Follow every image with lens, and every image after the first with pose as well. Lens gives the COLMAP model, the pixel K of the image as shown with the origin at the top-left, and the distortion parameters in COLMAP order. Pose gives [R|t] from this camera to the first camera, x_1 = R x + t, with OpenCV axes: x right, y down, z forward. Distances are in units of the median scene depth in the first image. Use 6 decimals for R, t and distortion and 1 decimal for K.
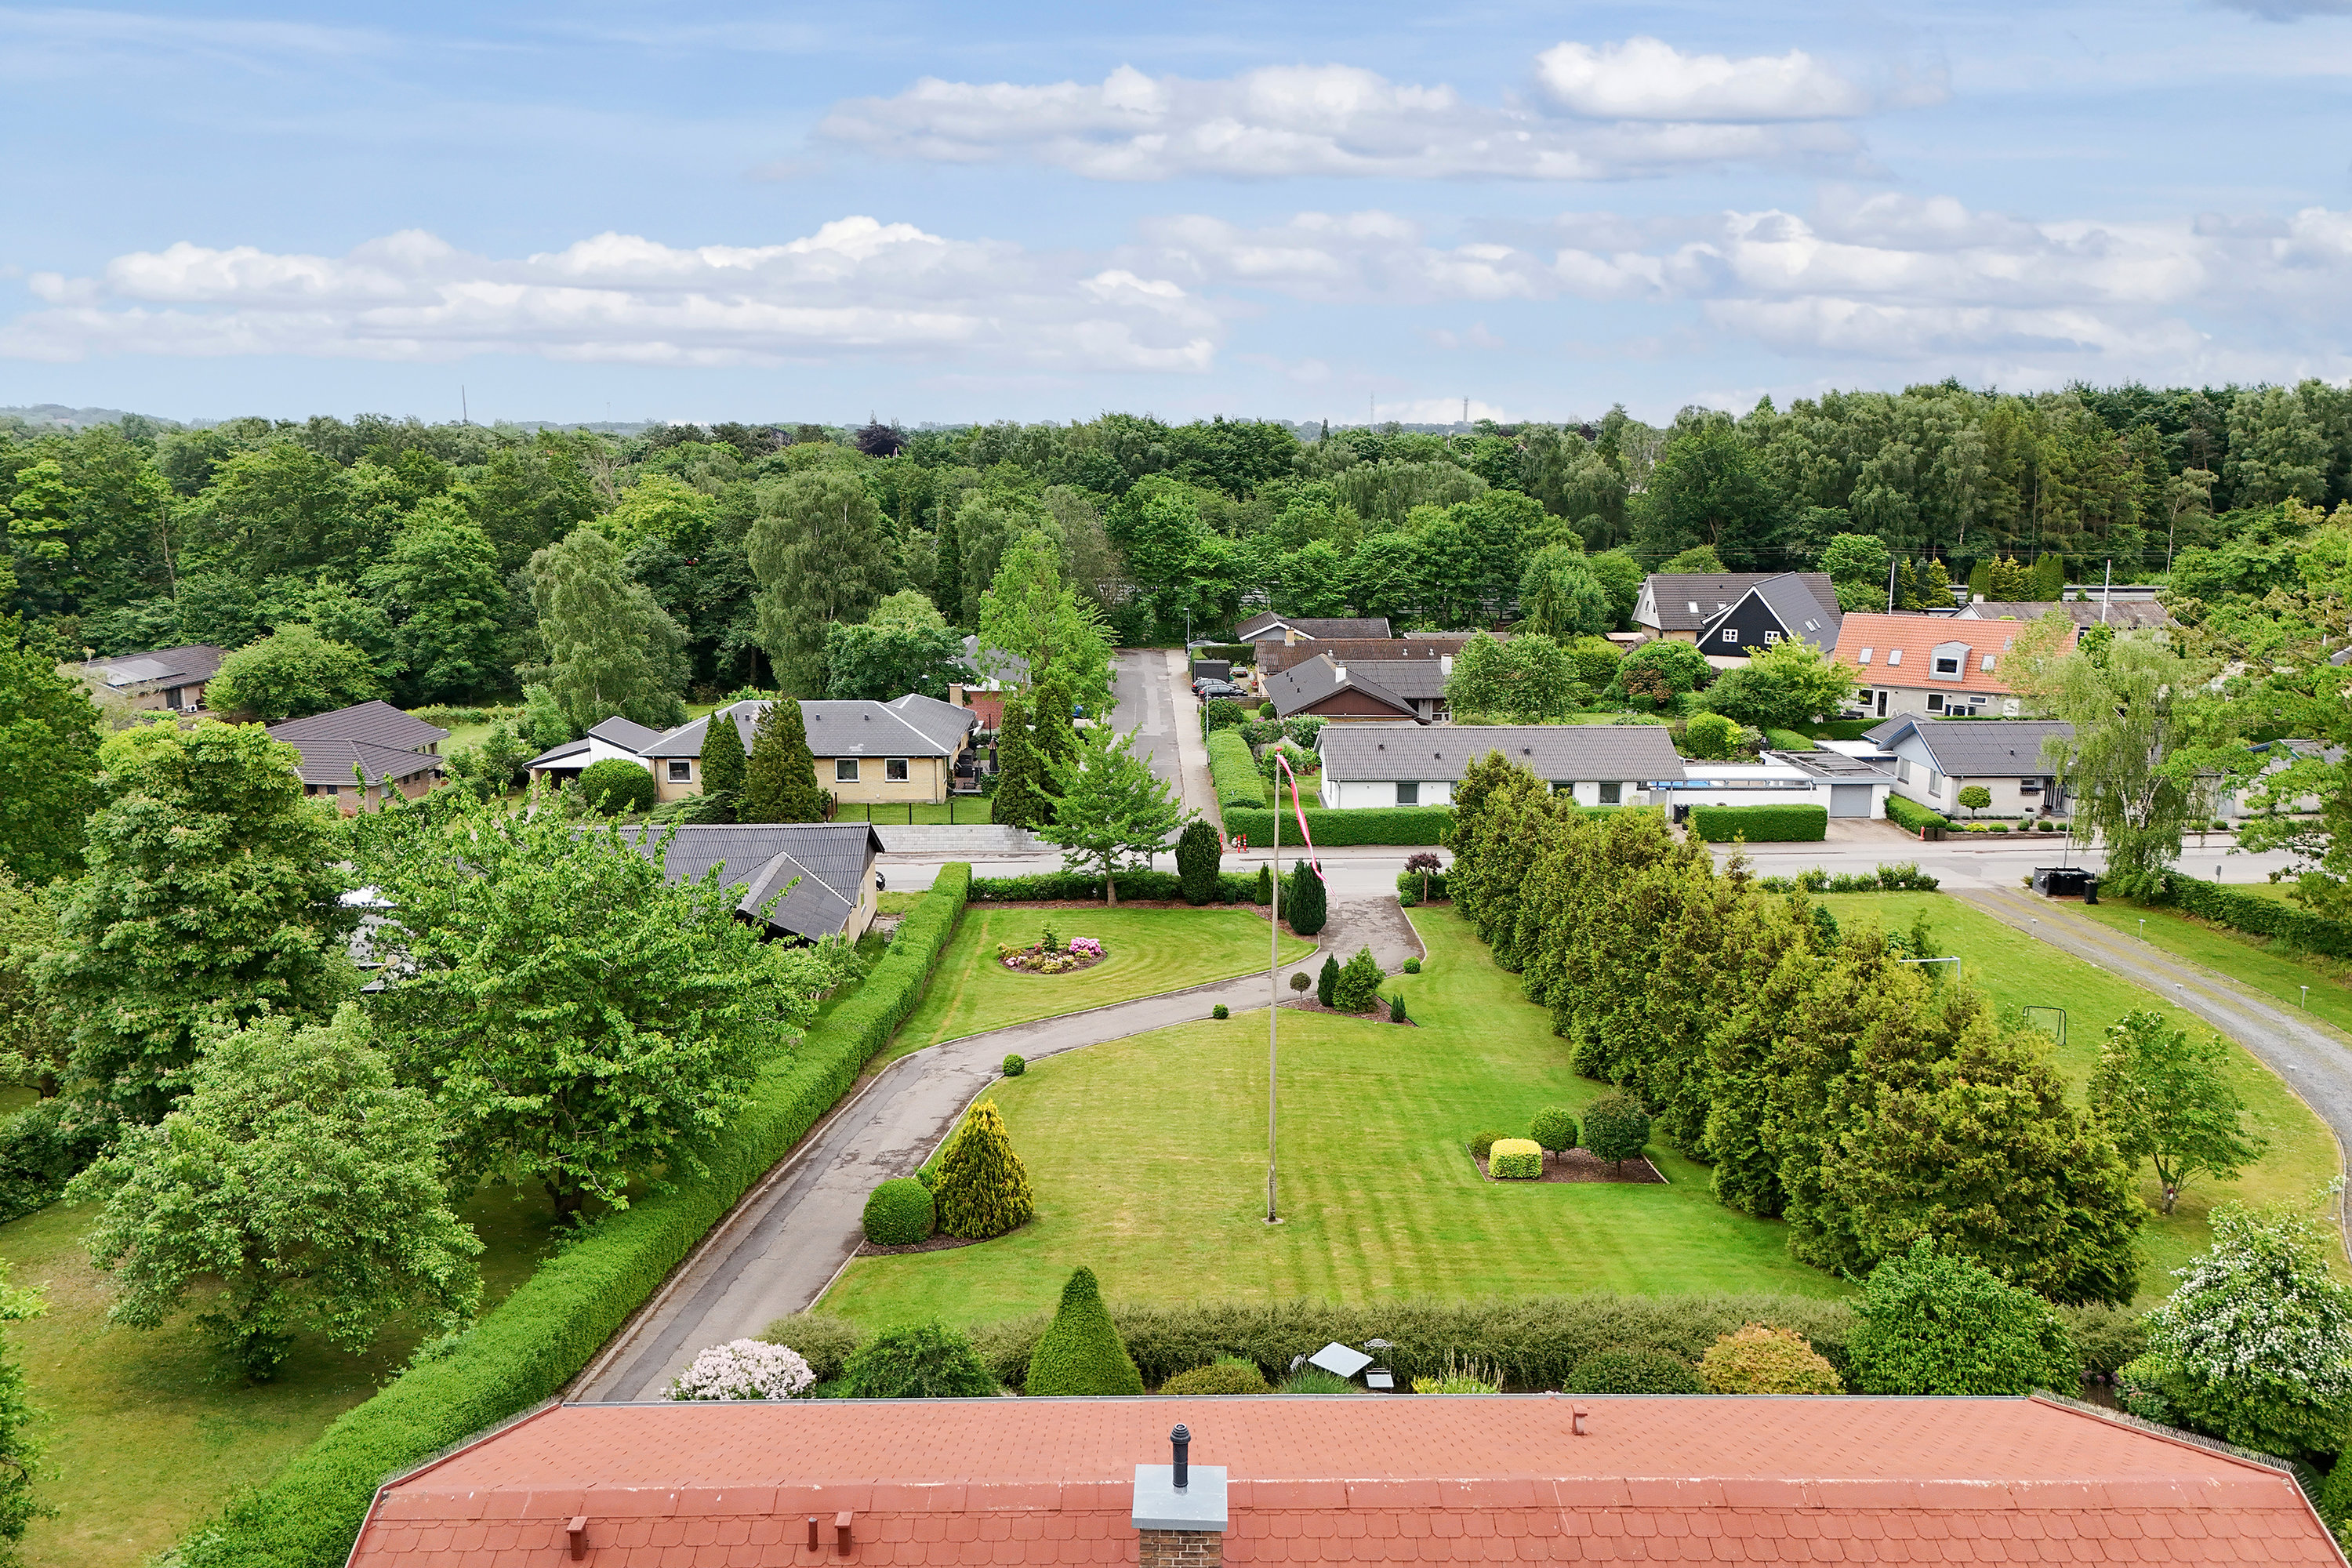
lens RADIAL K [[1672.8, 0, 1176.0], [0, 1672.8, 784.0], [0, 0, 1]] dist [0.038587, -0.021946]
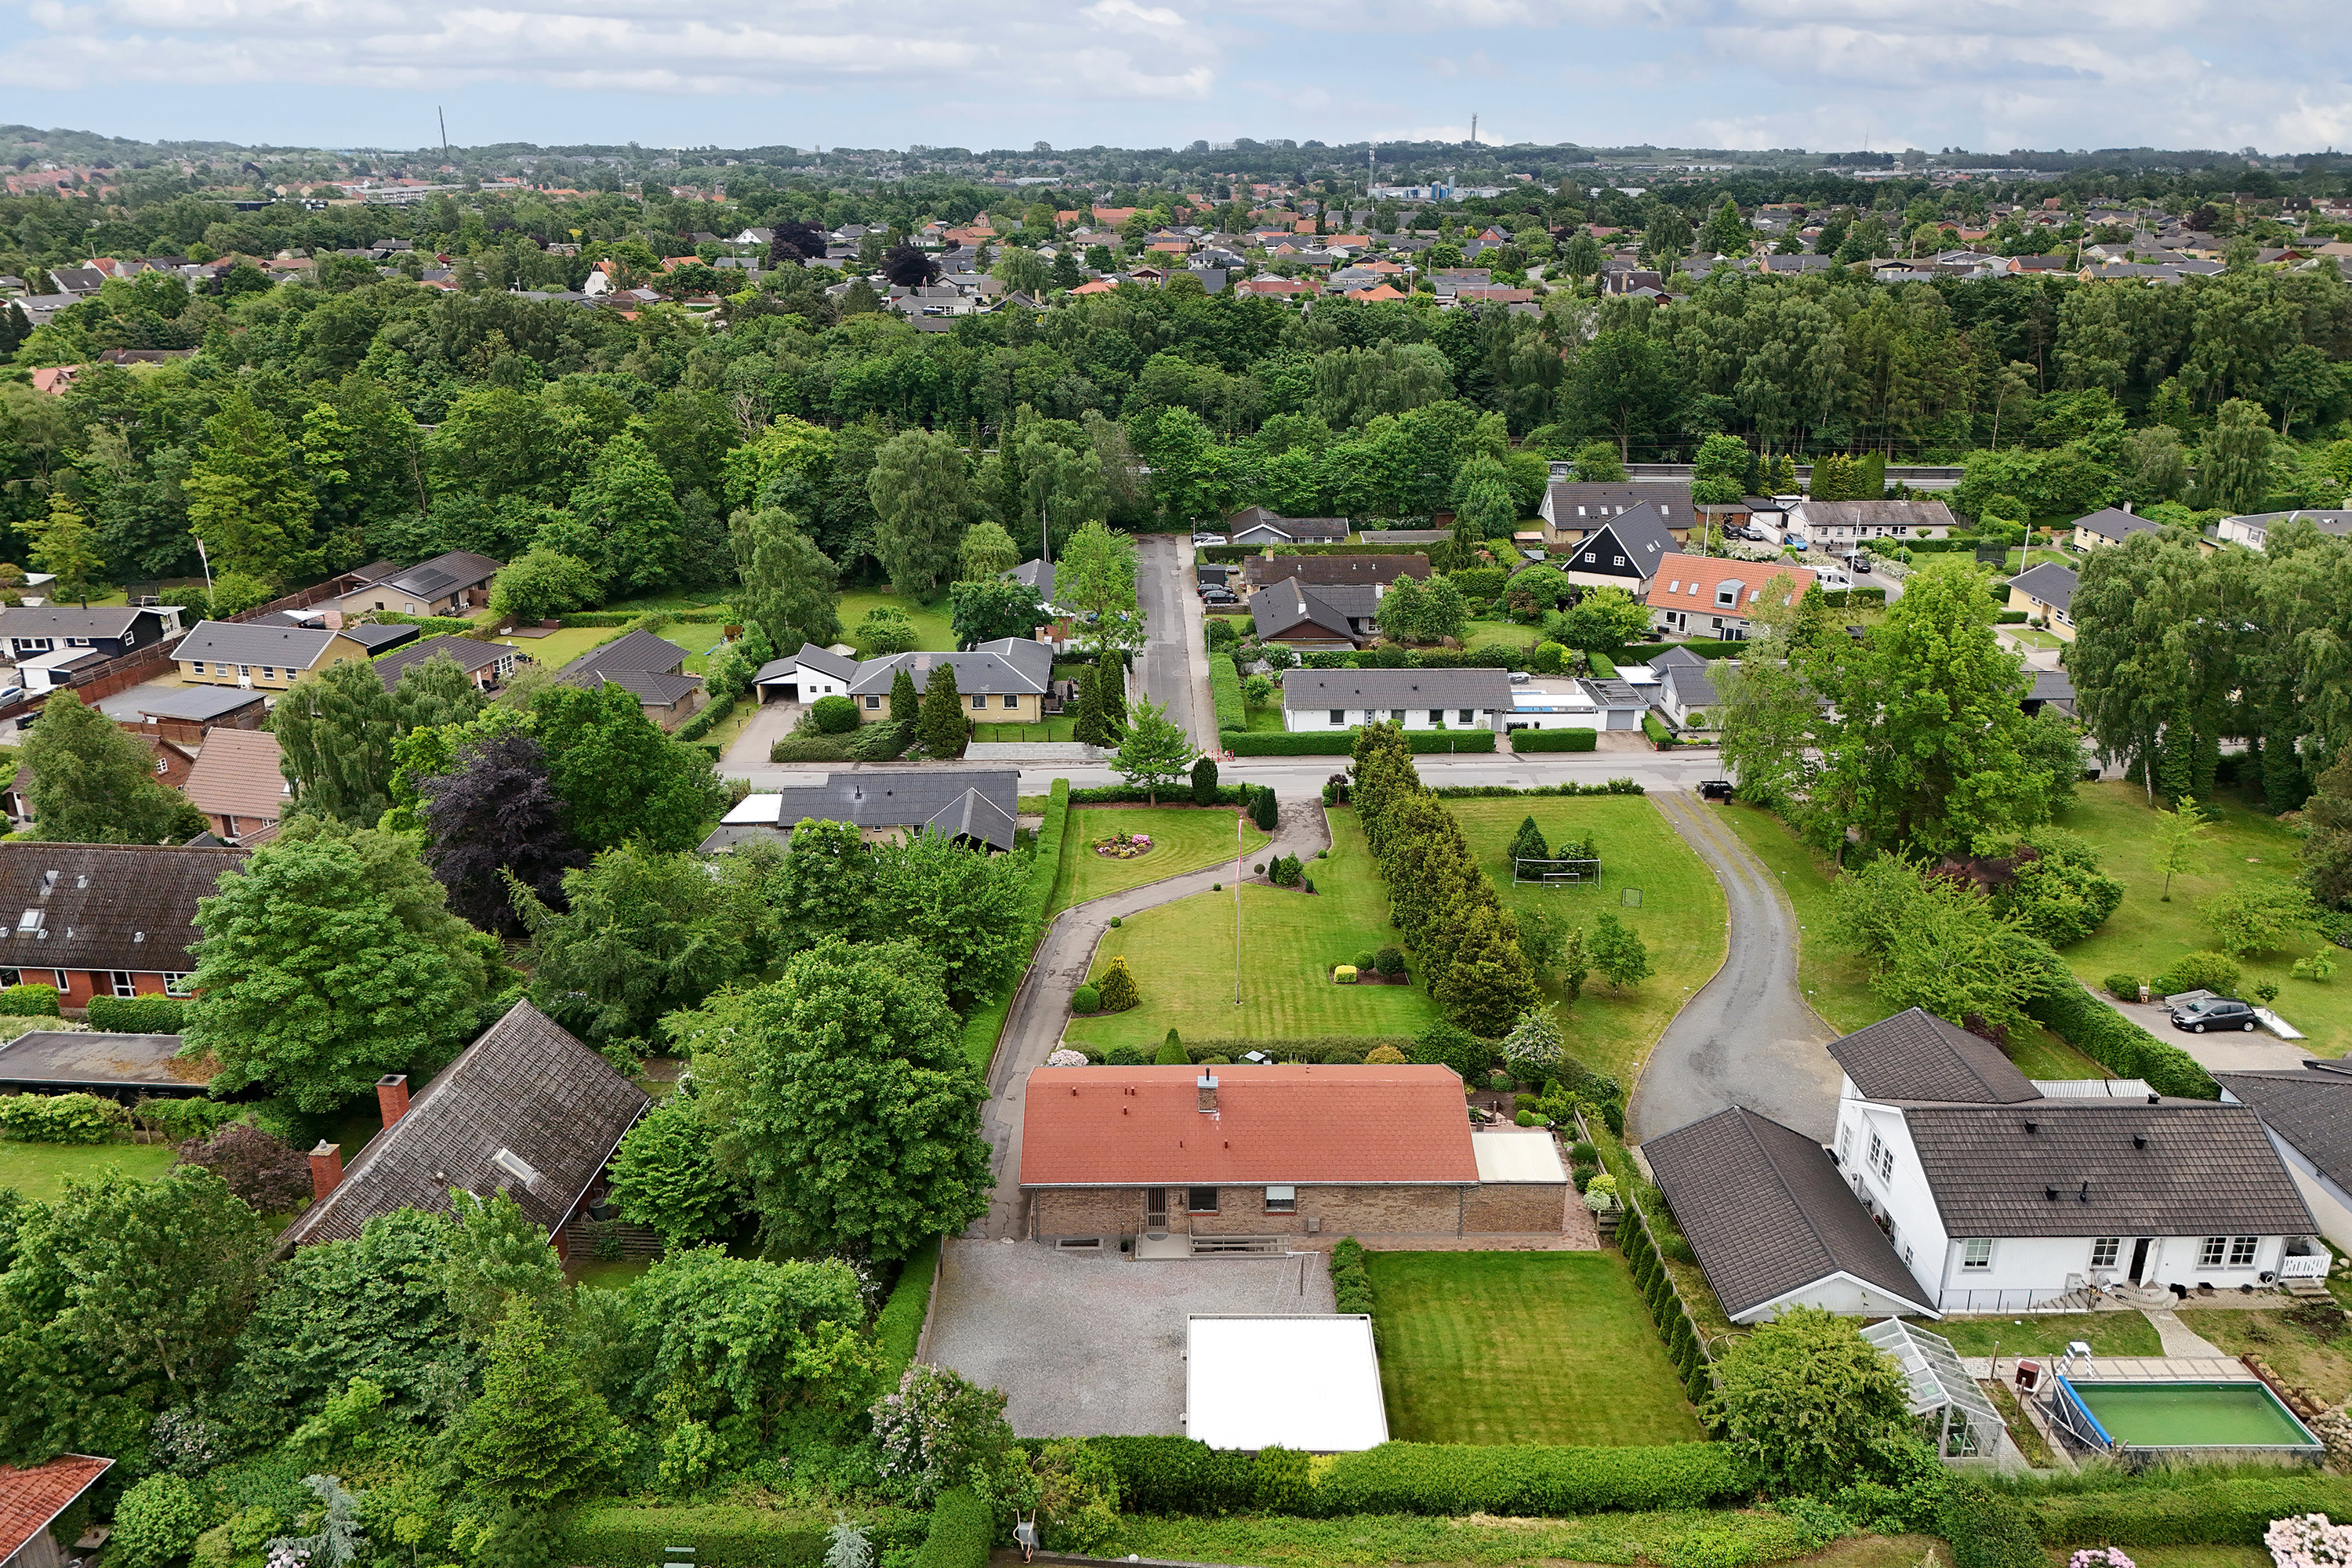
lens RADIAL K [[1547.1, 0, 1176.0], [0, 1547.1, 784.0], [0, 0, 1]] dist [0.021076, 0.000466]
pose [[1.000000, -0.000029, -0.000438, -0.007390], [0.000093, 0.989202, 0.146557, -0.089681], [0.000429, -0.146557, 0.989202, -0.274674]]
